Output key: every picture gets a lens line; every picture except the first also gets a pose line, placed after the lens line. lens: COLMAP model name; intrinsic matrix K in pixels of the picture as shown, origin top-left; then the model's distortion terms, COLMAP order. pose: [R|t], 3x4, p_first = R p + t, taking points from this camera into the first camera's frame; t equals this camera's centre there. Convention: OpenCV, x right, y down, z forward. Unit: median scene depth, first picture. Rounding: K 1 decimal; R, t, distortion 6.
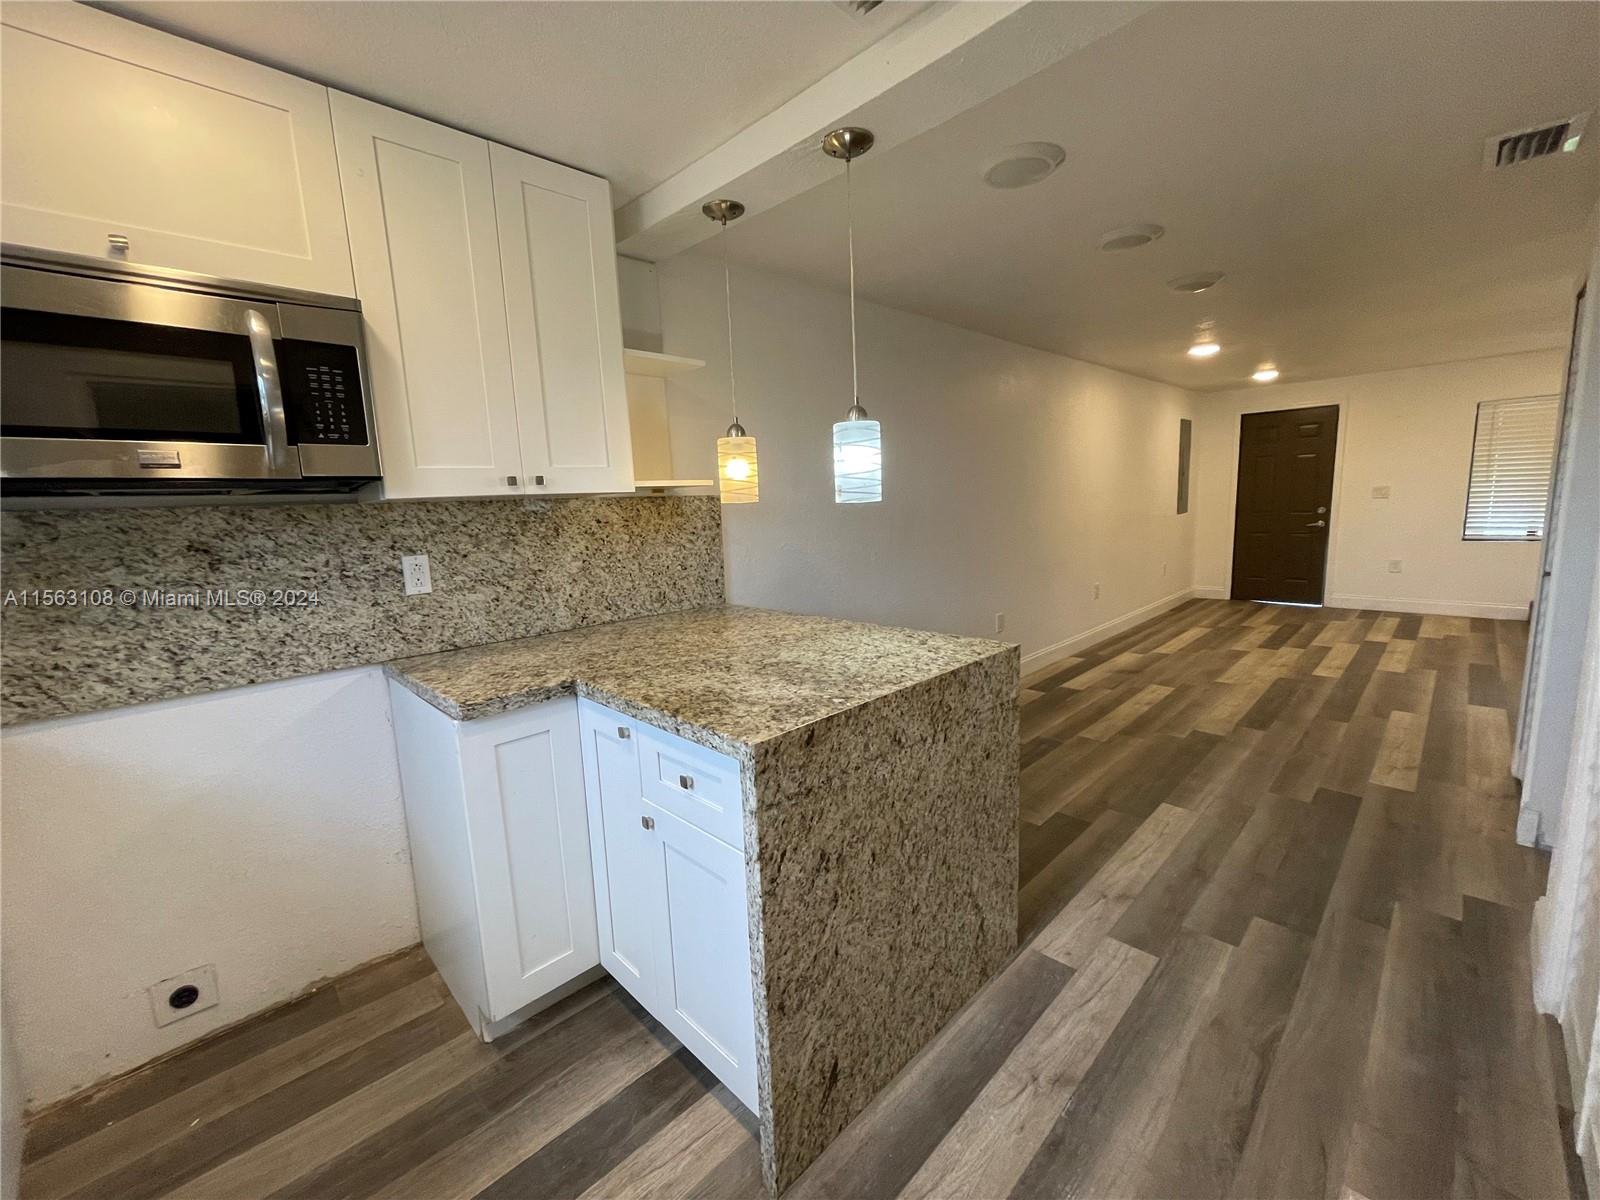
lens RADIAL K [[646.9, 0, 800.0], [0, 646.9, 600.0], [0, 0, 1]] dist [-0.002587, 0.003820]
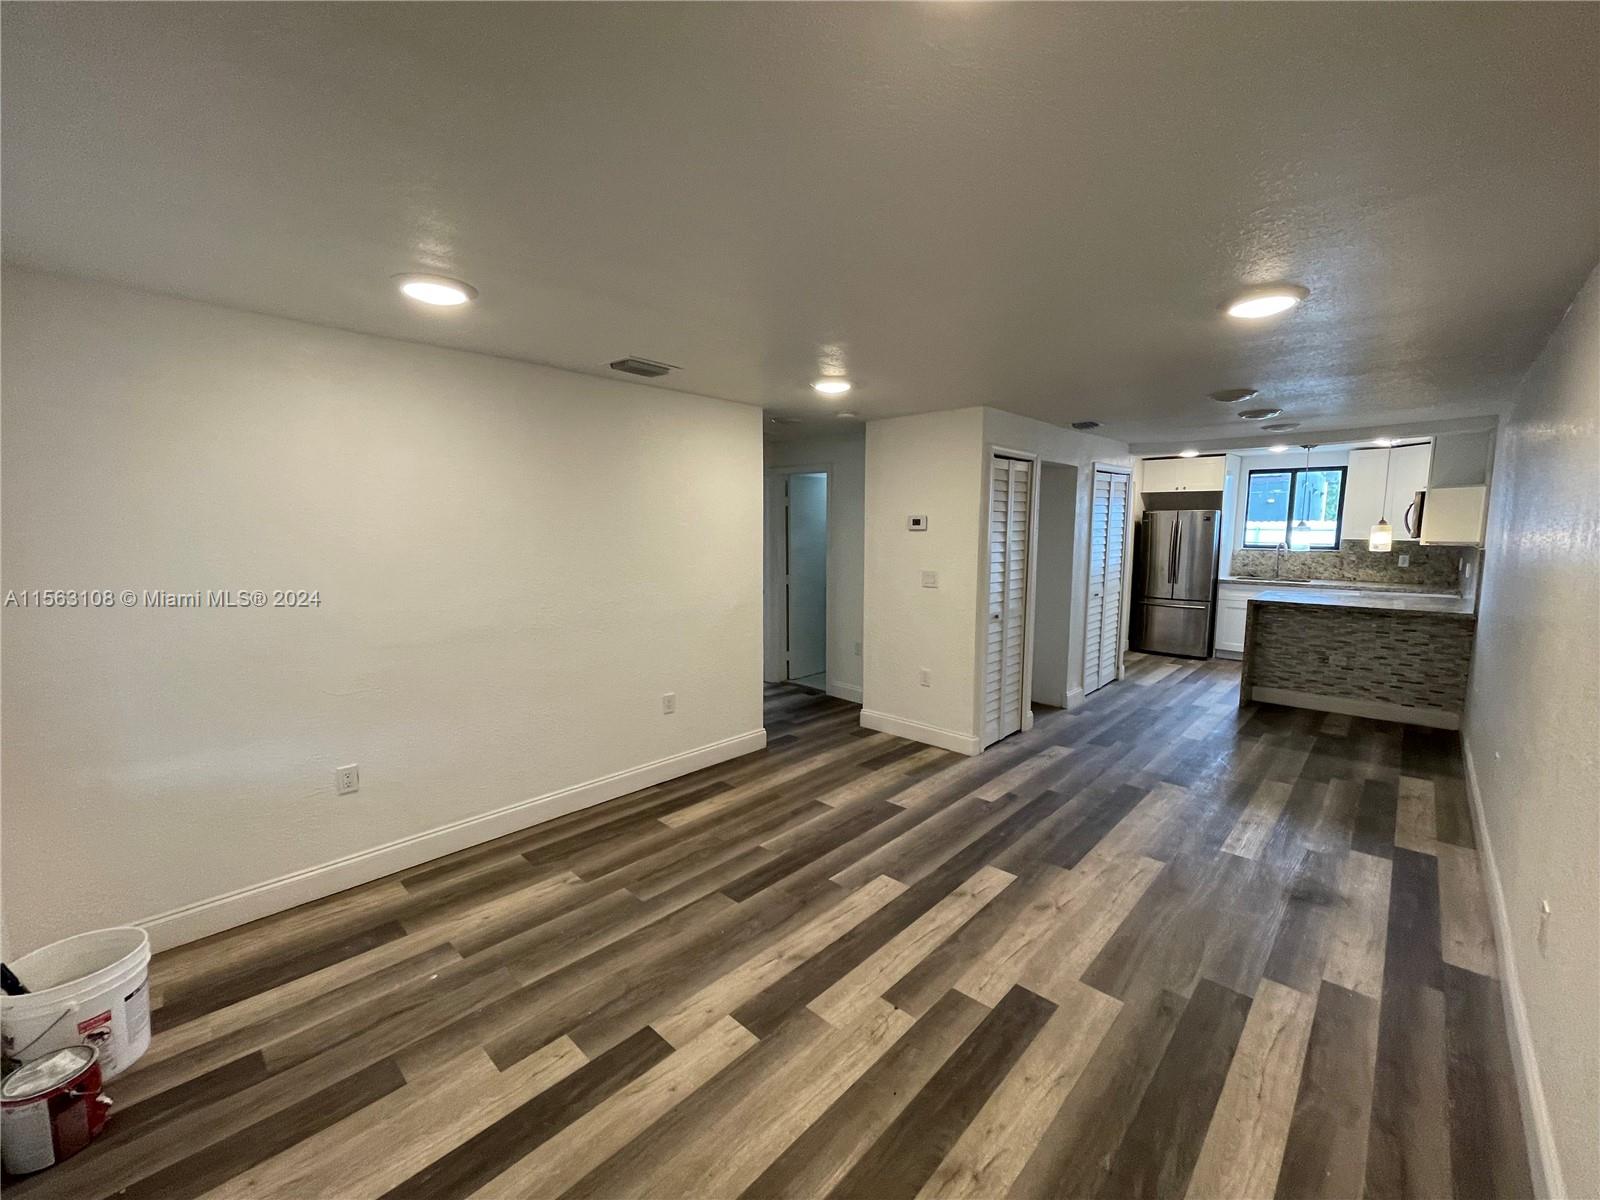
lens RADIAL K [[646.9, 0, 800.0], [0, 646.9, 600.0], [0, 0, 1]] dist [-0.002587, 0.003820]
pose [[-0.998487, 0.046008, -0.030120, 2.395675], [0.036257, 0.962607, 0.268463, -0.775465], [0.041345, 0.266965, -0.962819, 3.625047]]
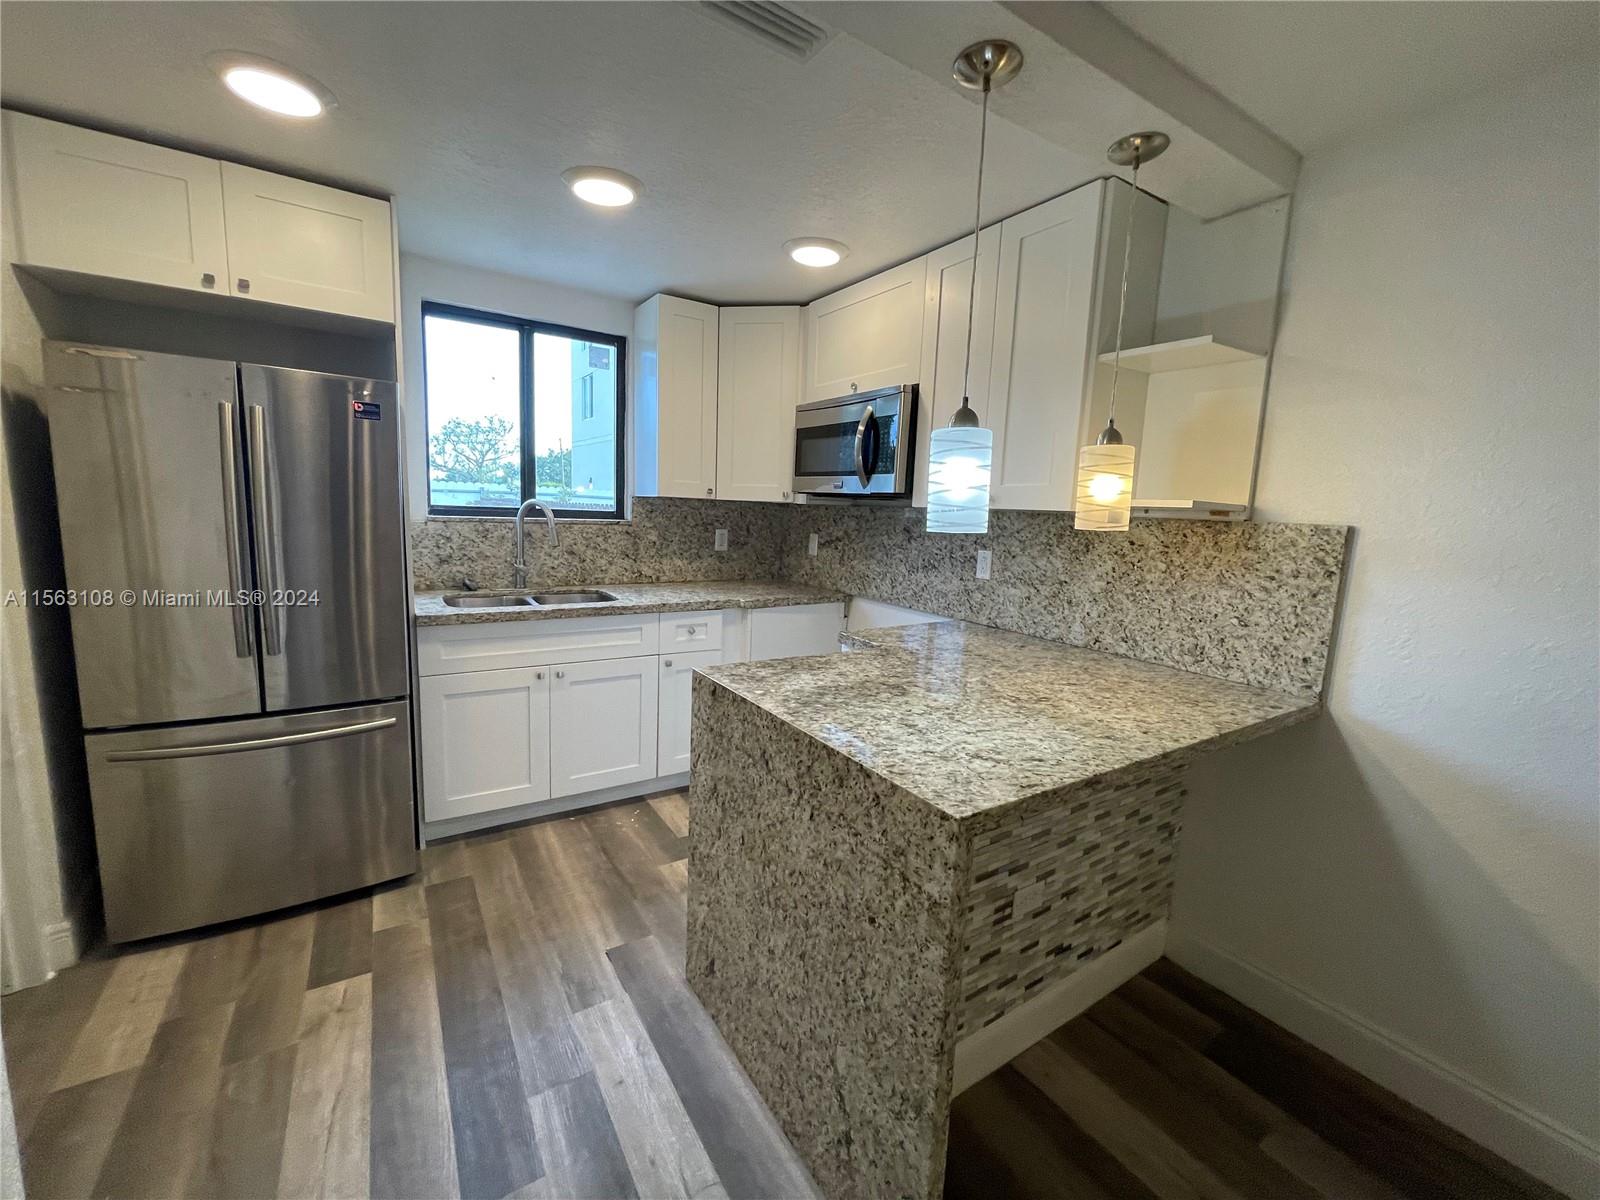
lens RADIAL K [[646.9, 0, 800.0], [0, 646.9, 600.0], [0, 0, 1]] dist [-0.002587, 0.003820]
pose [[-0.199867, 0.172560, -0.964508, 0.805353], [-0.180202, 0.961105, 0.209293, -0.183186], [0.963110, 0.215637, -0.160997, 0.872892]]
